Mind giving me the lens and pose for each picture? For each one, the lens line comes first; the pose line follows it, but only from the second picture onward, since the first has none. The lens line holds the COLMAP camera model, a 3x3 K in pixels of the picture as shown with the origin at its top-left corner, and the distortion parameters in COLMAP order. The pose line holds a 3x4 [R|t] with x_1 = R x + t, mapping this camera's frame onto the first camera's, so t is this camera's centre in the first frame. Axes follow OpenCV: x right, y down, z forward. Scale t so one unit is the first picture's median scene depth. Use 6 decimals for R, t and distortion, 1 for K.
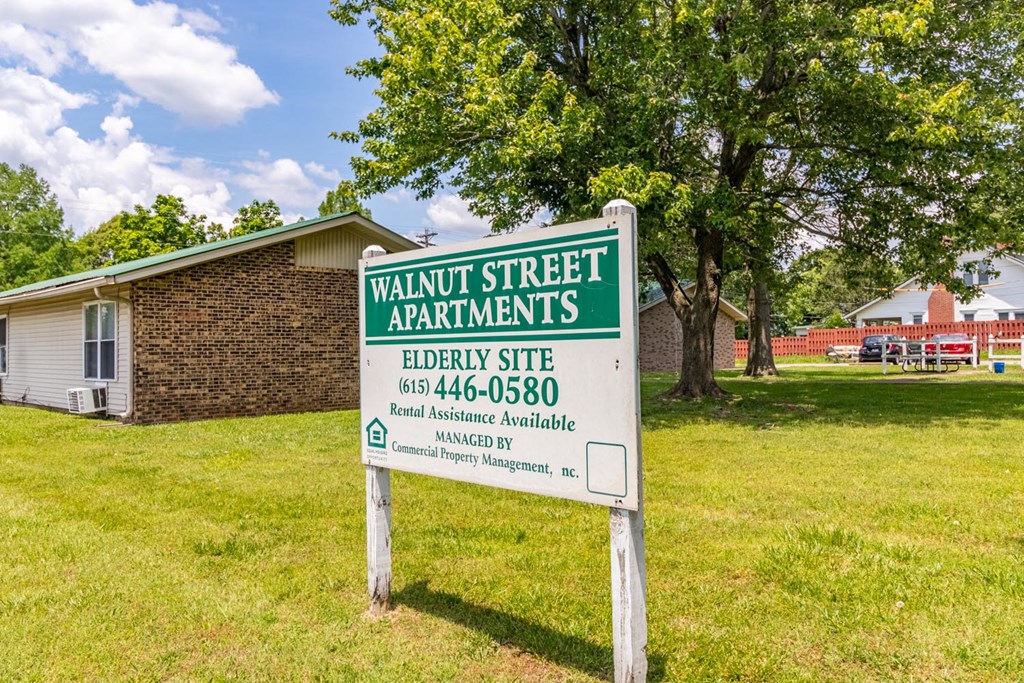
lens RADIAL K [[755.2, 0, 511.8], [0, 755.2, 295.0], [0, 0, 1]] dist [0.000569, 0.003591]
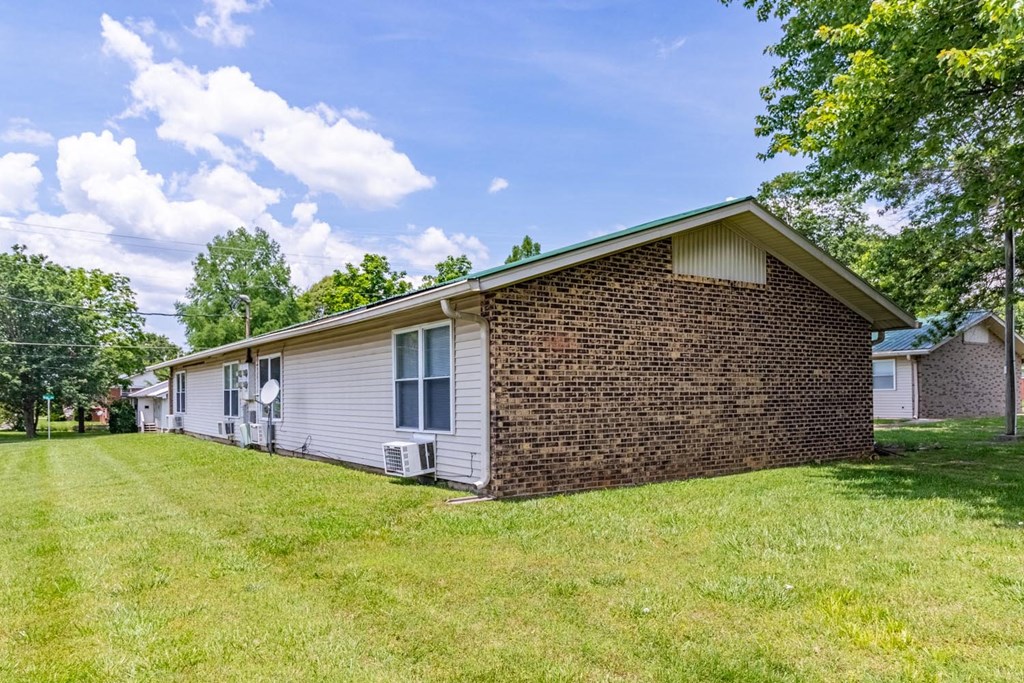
lens RADIAL K [[644.6, 0, 512.0], [0, 644.6, 341.5], [0, 0, 1]] dist [-0.002172, -0.000976]
pose [[0.985131, -0.016198, -0.171037, -0.347363], [0.014484, 0.999832, -0.011267, 0.031916], [0.171191, 0.008622, 0.985200, 0.384550]]
